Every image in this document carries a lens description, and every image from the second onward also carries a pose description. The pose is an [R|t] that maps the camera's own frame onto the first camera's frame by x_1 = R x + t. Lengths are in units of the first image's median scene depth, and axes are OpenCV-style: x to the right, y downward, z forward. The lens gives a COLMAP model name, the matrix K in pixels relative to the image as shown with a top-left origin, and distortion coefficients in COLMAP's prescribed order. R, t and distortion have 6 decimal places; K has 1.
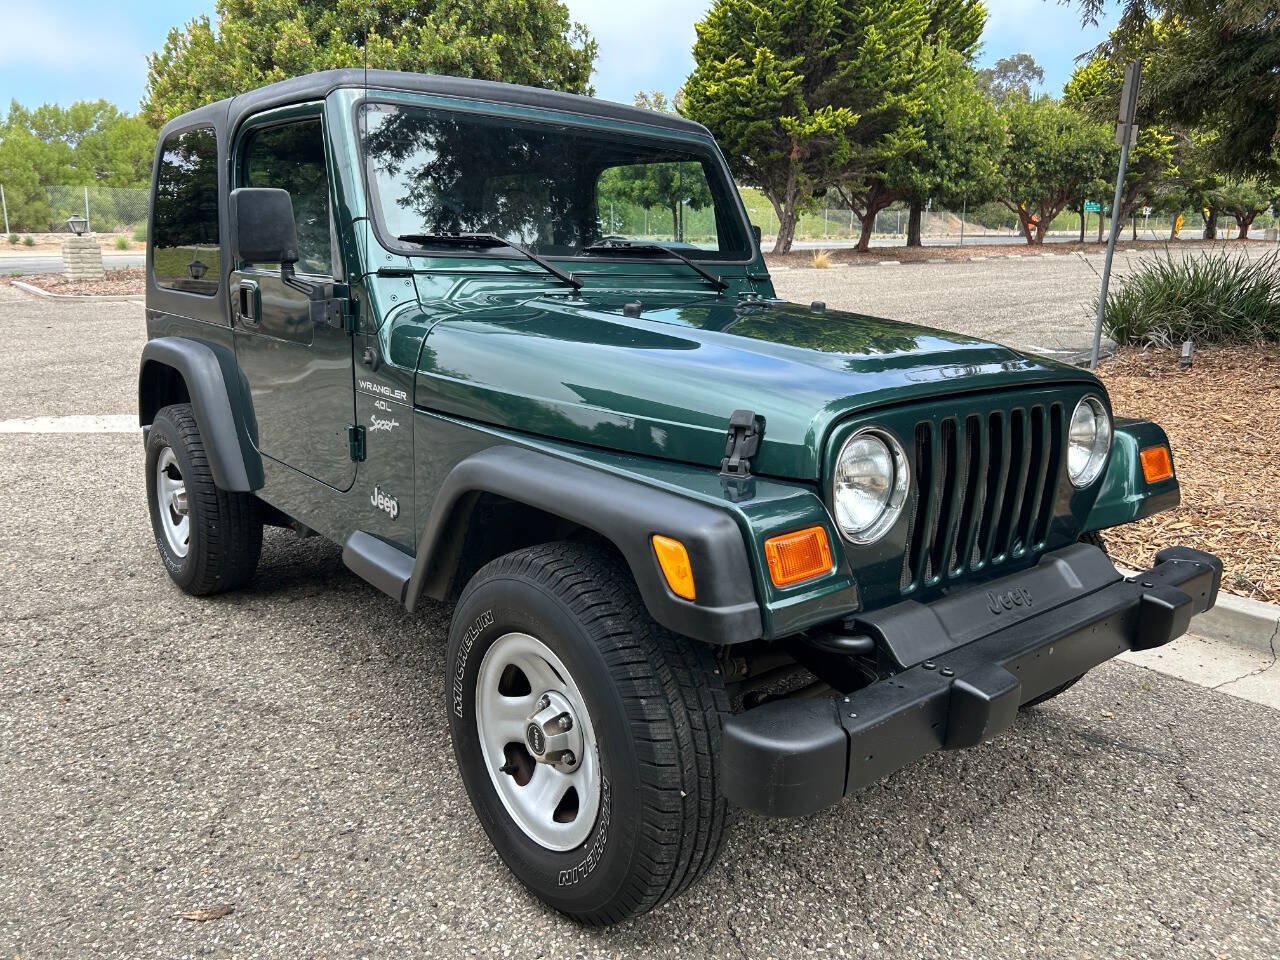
lens RADIAL K [[961.9, 0, 633.1], [0, 961.9, 476.4], [0, 0, 1]] dist [0.051659, -0.061515]
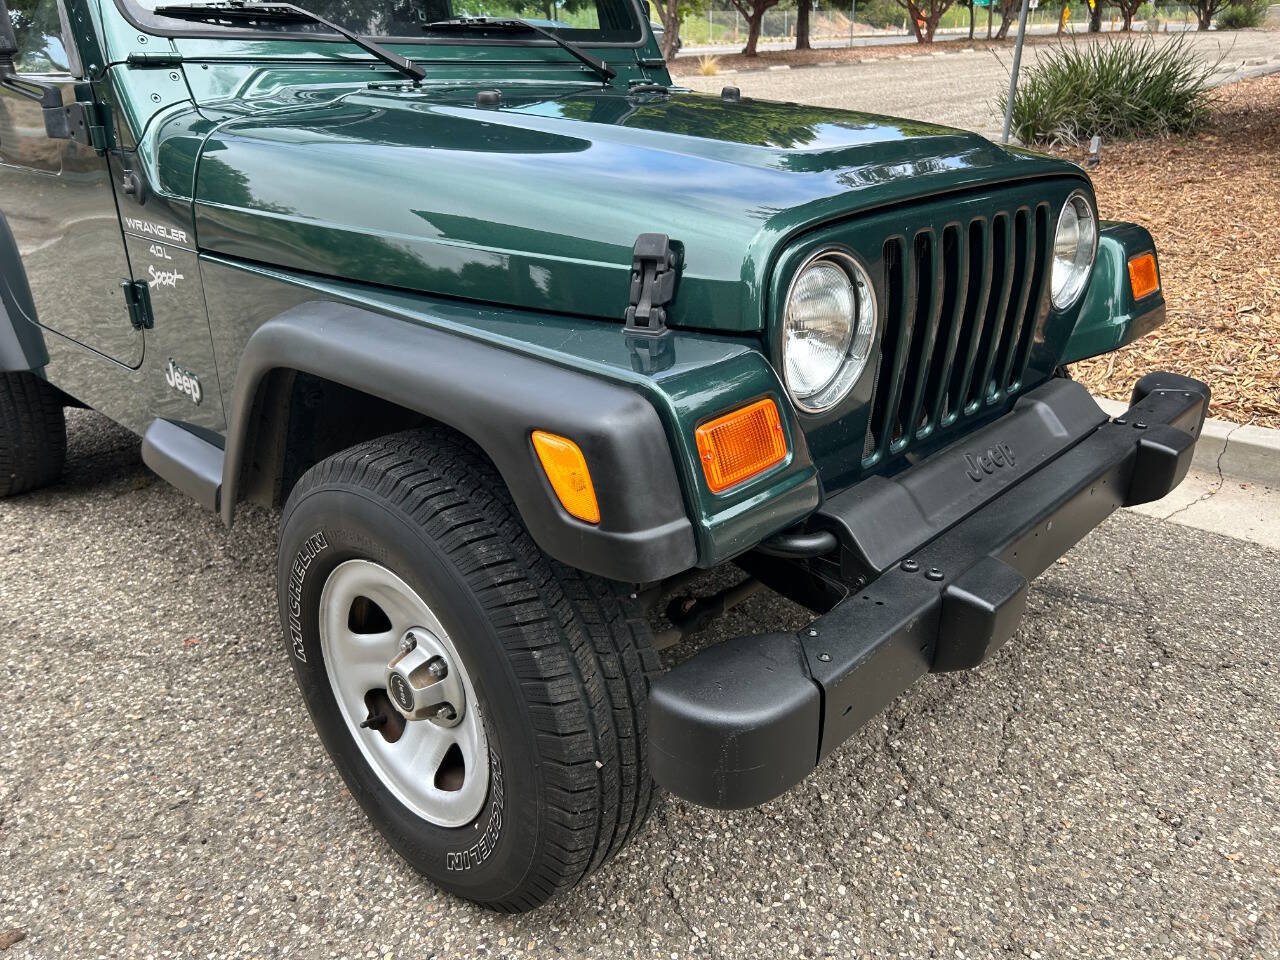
lens RADIAL K [[961.9, 0, 633.7], [0, 961.9, 476.0], [0, 0, 1]] dist [0.051659, -0.061515]
pose [[0.992508, -0.074592, 0.096767, 0.015747], [0.056859, 0.983005, 0.174550, -0.013861], [-0.108142, -0.167740, 0.979882, 0.208242]]
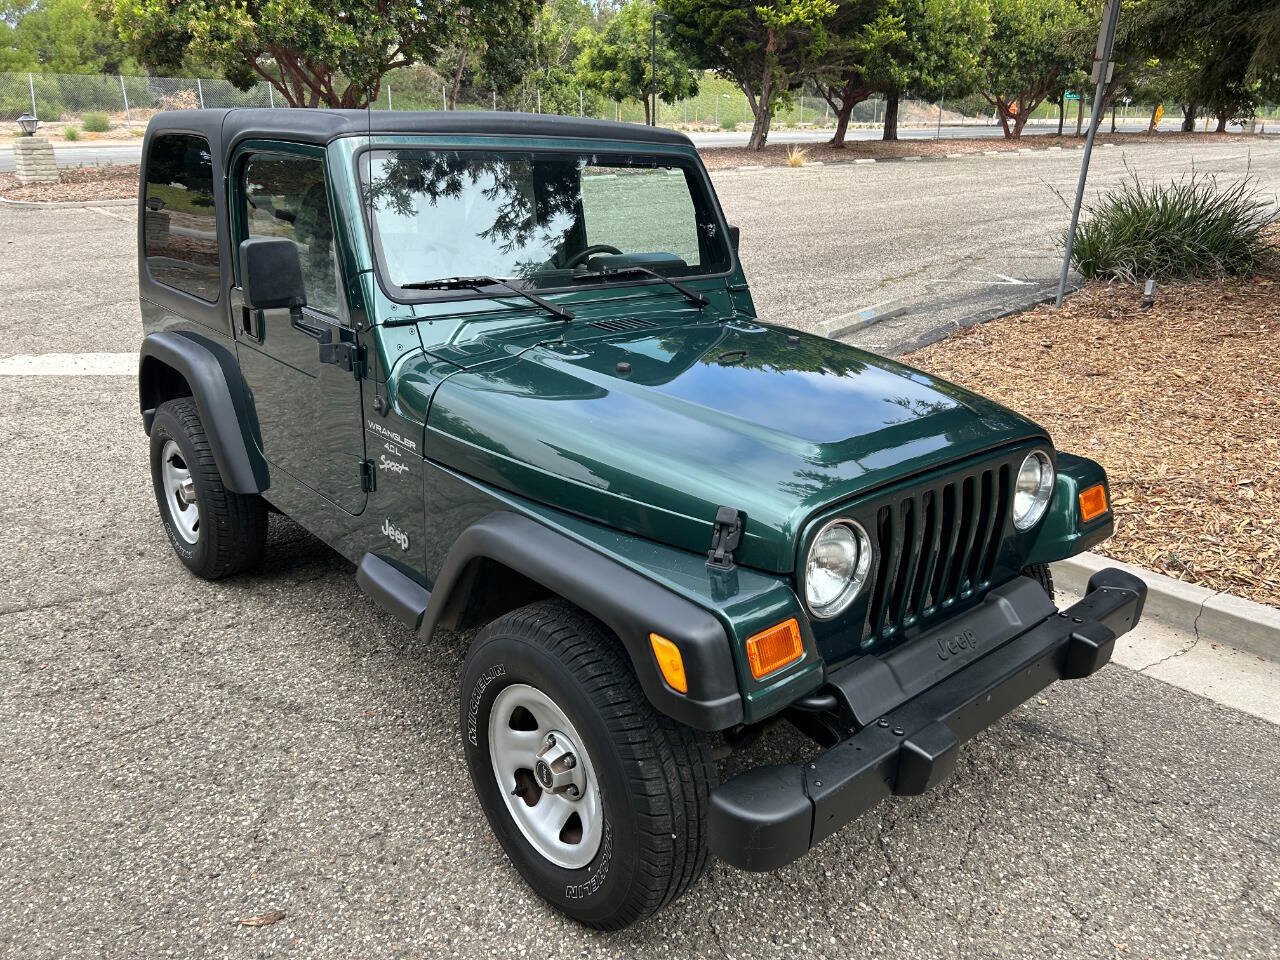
lens RADIAL K [[961.9, 0, 628.0], [0, 961.9, 474.6], [0, 0, 1]] dist [0.051659, -0.061515]
pose [[0.999663, -0.002989, 0.025768, -0.023120], [0.000106, 0.993803, 0.111158, -0.167988], [-0.025941, -0.111118, 0.993469, -0.087260]]
